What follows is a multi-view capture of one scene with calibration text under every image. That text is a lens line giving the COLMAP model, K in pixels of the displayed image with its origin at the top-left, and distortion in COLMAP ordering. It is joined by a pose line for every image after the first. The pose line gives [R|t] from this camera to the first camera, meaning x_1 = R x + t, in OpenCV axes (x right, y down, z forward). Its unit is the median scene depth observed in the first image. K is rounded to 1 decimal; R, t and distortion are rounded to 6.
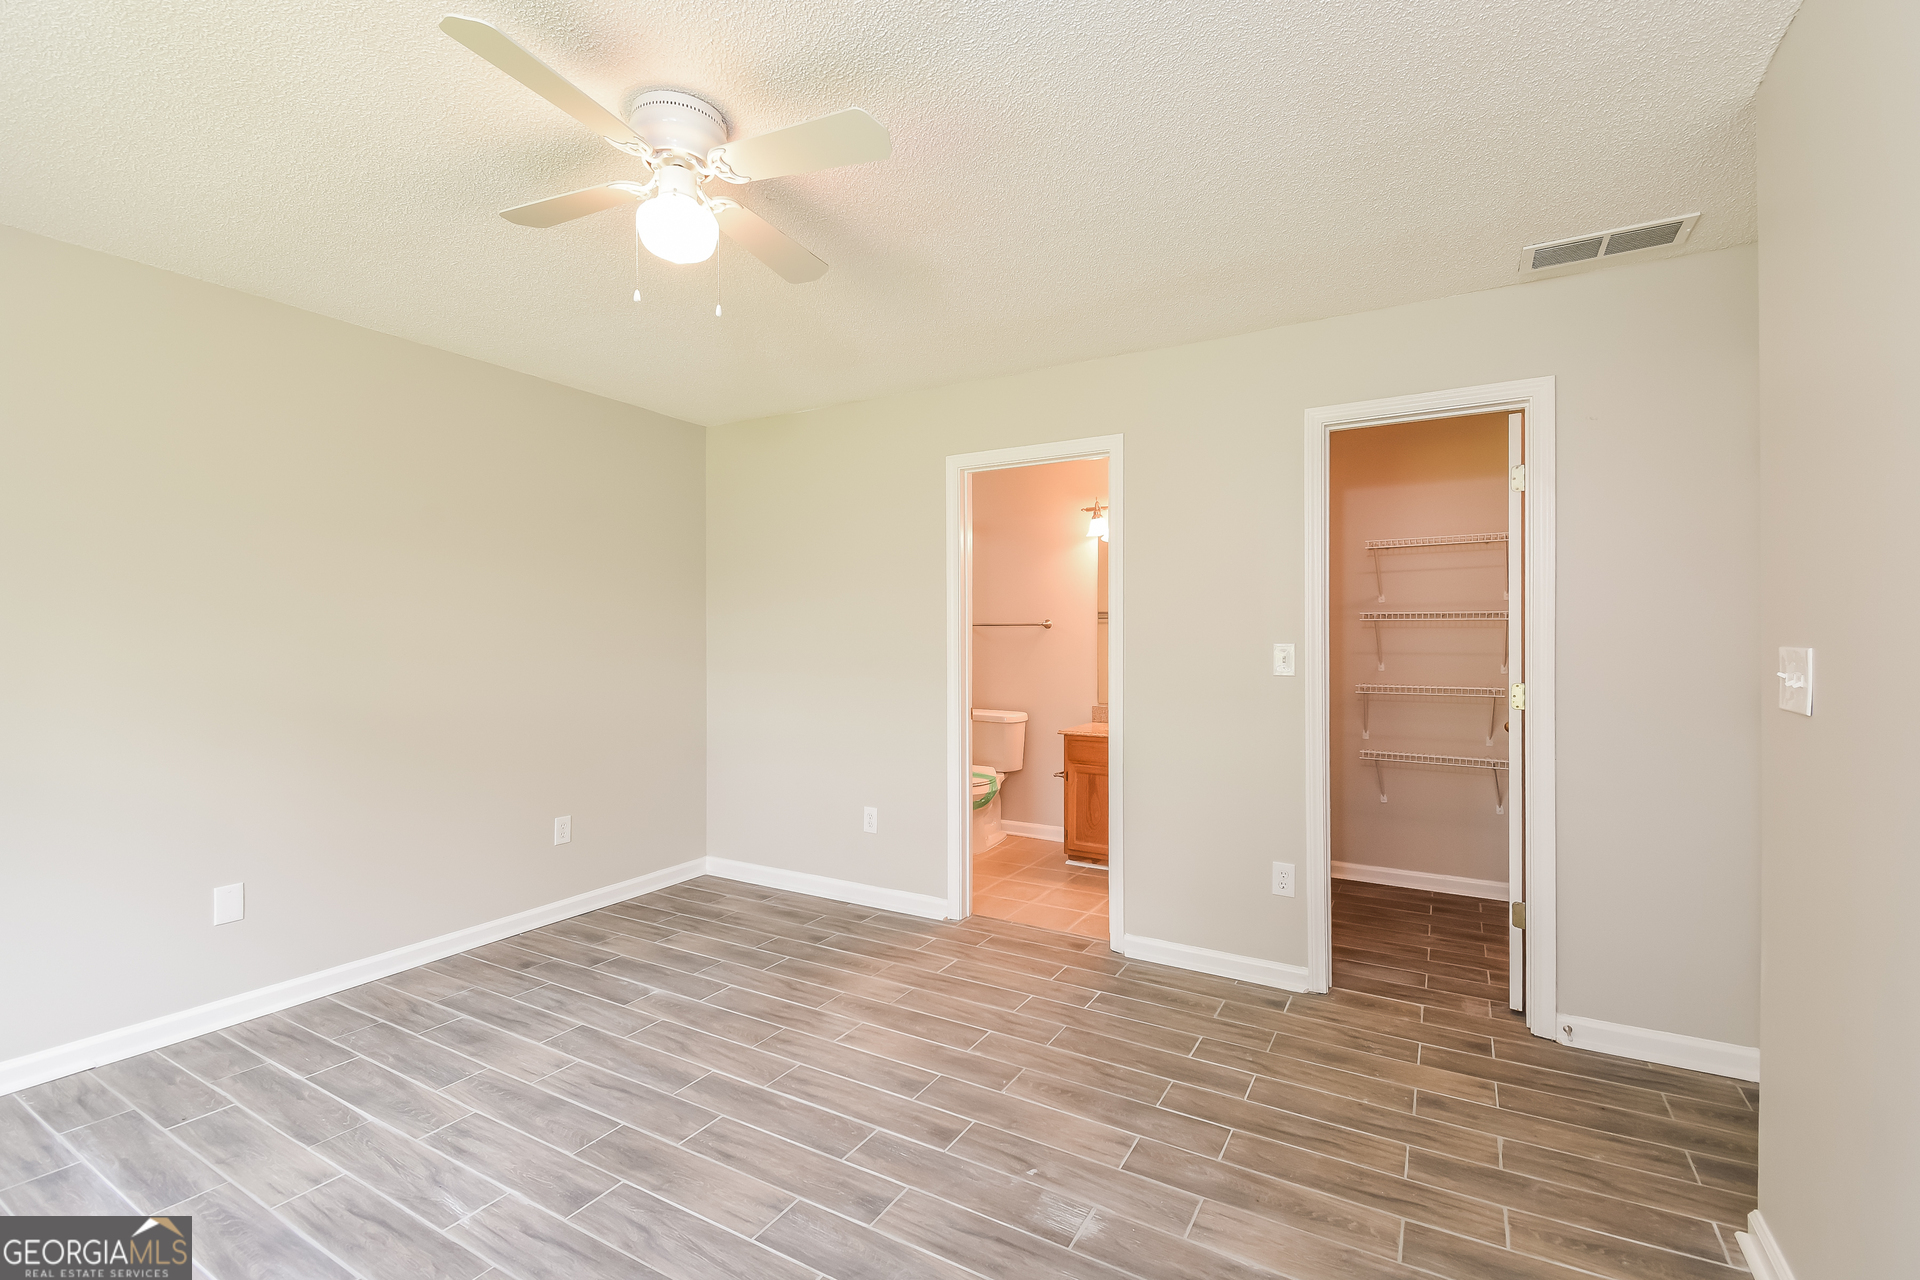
lens RADIAL K [[851.5, 0, 960.4], [0, 851.5, 634.7], [0, 0, 1]] dist [-0.001225, -0.000892]
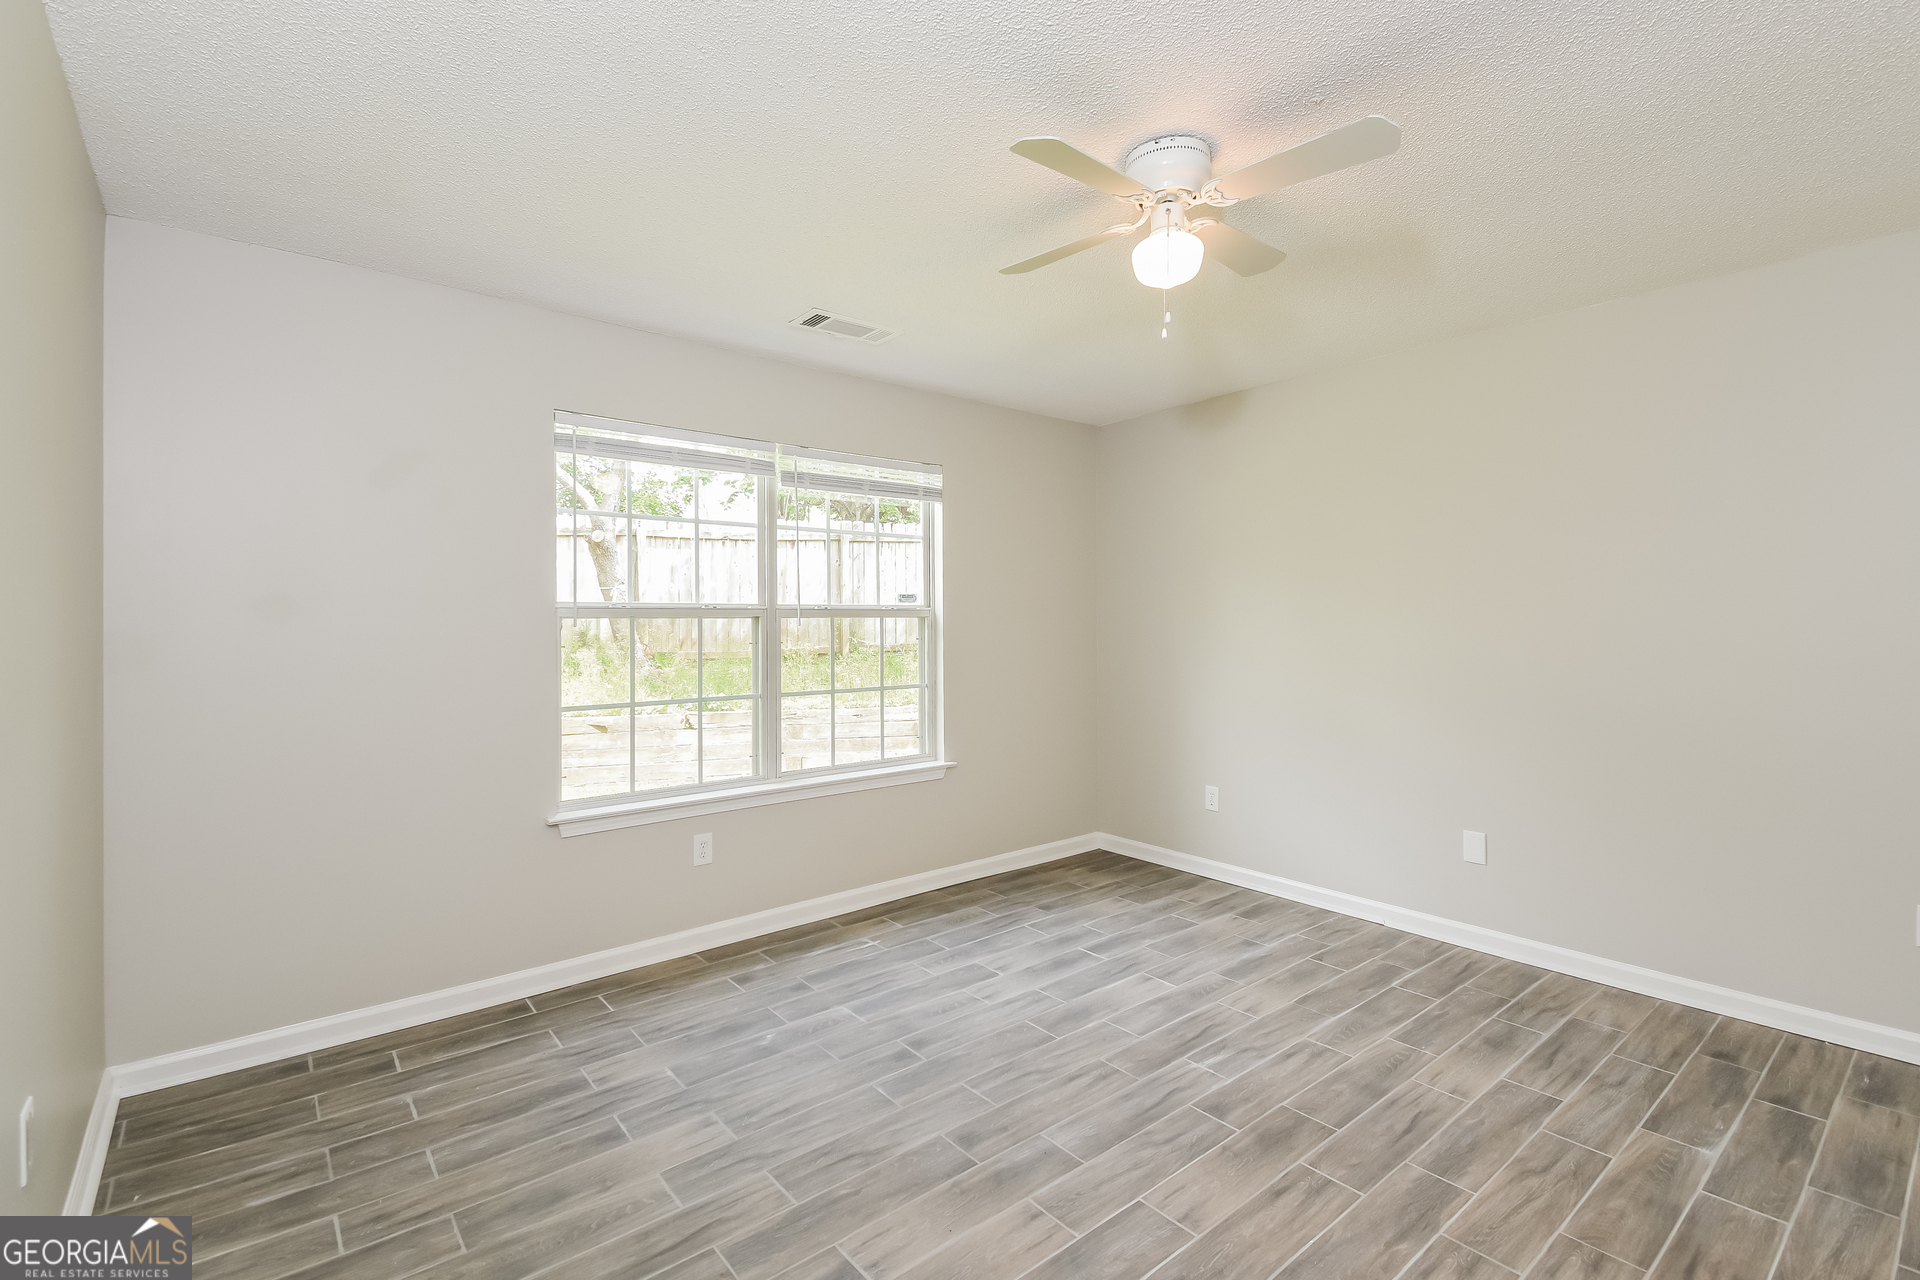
lens RADIAL K [[851.5, 0, 977.2], [0, 851.5, 628.0], [0, 0, 1]] dist [-0.001225, -0.000892]
pose [[-0.352776, -0.002277, -0.935705, 0.577937], [0.007875, 0.999954, -0.005402, 0.000879], [0.935675, -0.009274, -0.352742, 0.835213]]
